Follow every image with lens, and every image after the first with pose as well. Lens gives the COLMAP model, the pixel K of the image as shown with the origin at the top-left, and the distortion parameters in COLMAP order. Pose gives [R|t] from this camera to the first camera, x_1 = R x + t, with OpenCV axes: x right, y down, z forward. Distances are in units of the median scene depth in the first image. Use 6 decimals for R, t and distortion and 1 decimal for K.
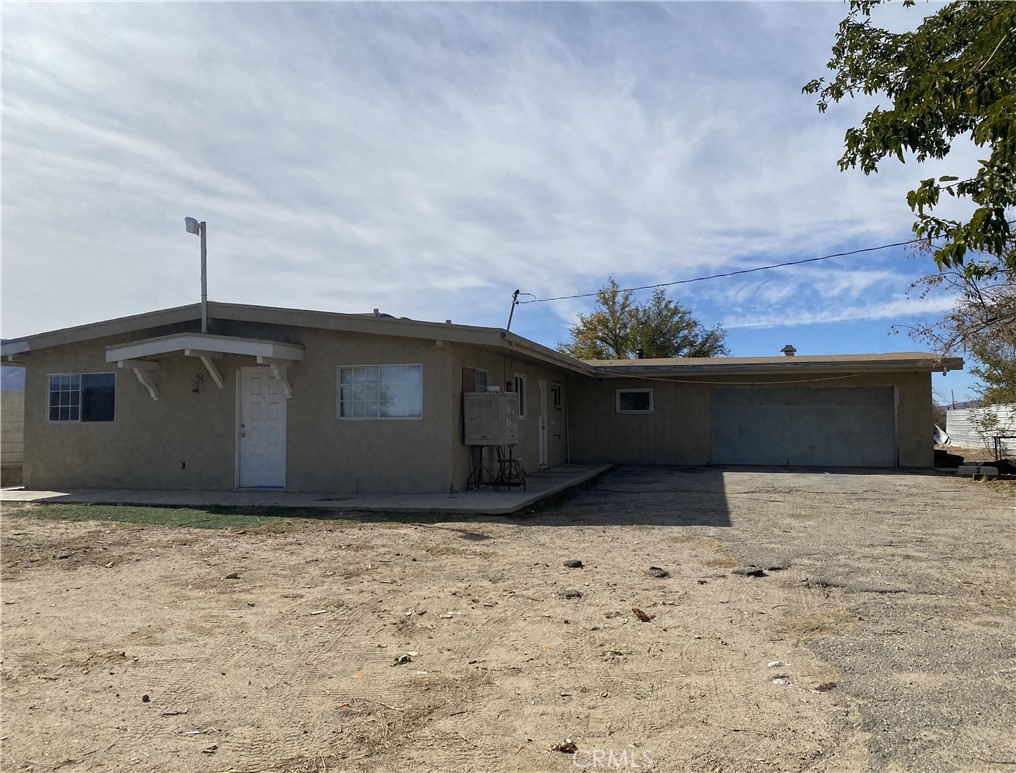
lens RADIAL K [[789.8, 0, 508.0], [0, 789.8, 386.5], [0, 0, 1]] dist [0.104570, -0.271368]
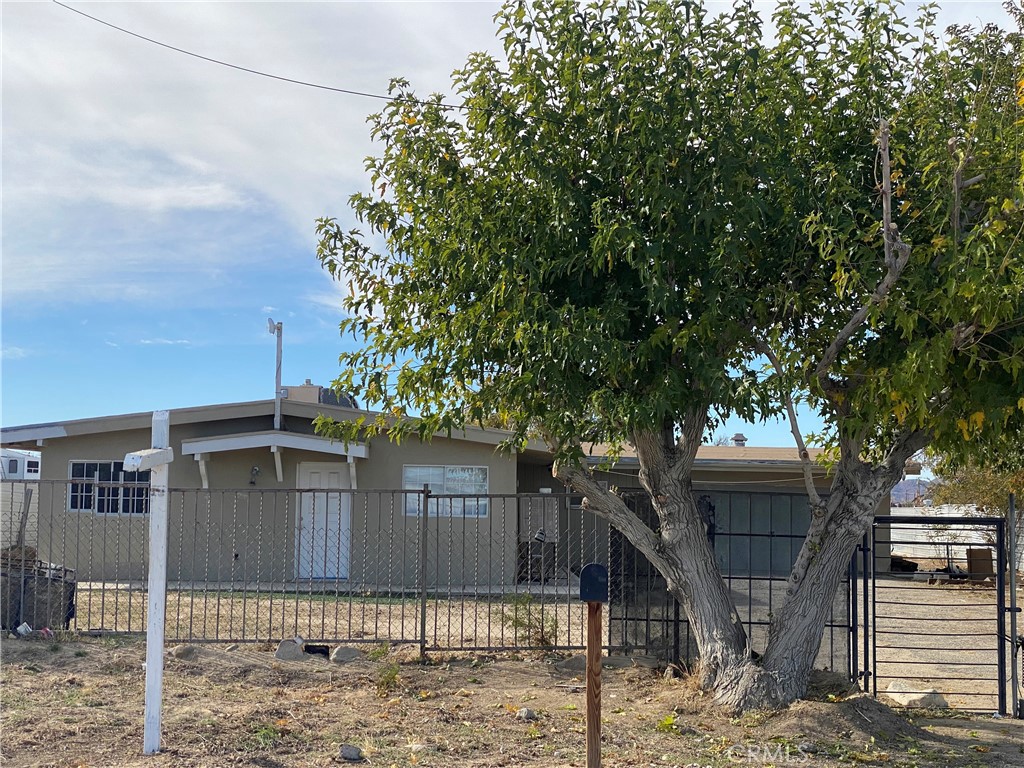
lens RADIAL K [[1559.3, 0, 510.6], [0, 1559.3, 405.4], [0, 0, 1]] dist [0.089193, -0.126592]
pose [[0.958211, 0.040628, 0.283161, -0.650779], [-0.035675, 0.999107, -0.022629, -0.061627], [-0.283828, 0.011582, 0.958805, -1.010880]]
